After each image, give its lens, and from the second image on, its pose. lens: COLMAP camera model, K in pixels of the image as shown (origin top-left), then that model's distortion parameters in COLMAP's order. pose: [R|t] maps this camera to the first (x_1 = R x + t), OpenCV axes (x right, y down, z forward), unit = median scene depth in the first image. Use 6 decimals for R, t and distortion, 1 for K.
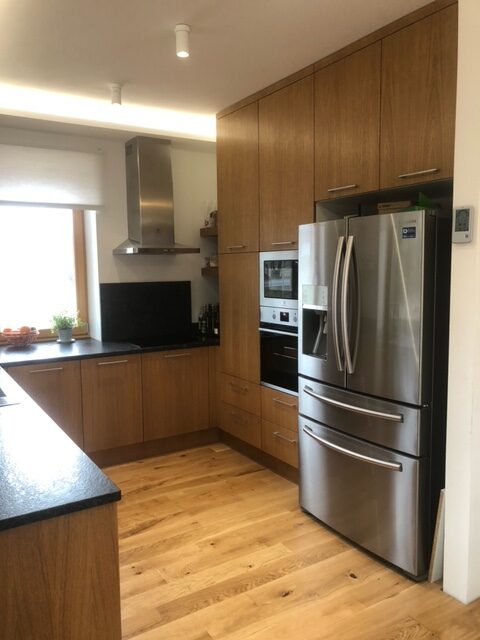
lens RADIAL K [[521.7, 0, 235.4], [0, 521.7, 320.3], [0, 0, 1]] dist [0.029876, -0.029826]
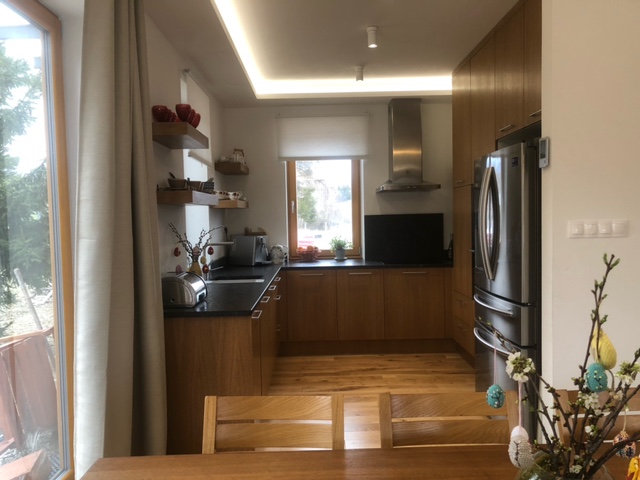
lens RADIAL K [[521.7, 0, 315.7], [0, 521.7, 246.7], [0, 0, 1]] dist [0.029876, -0.029826]
pose [[0.851208, 0.023561, -0.524300, 0.384837], [-0.042902, 0.998772, -0.024770, 0.054760], [0.523072, 0.043578, 0.851173, -0.190274]]
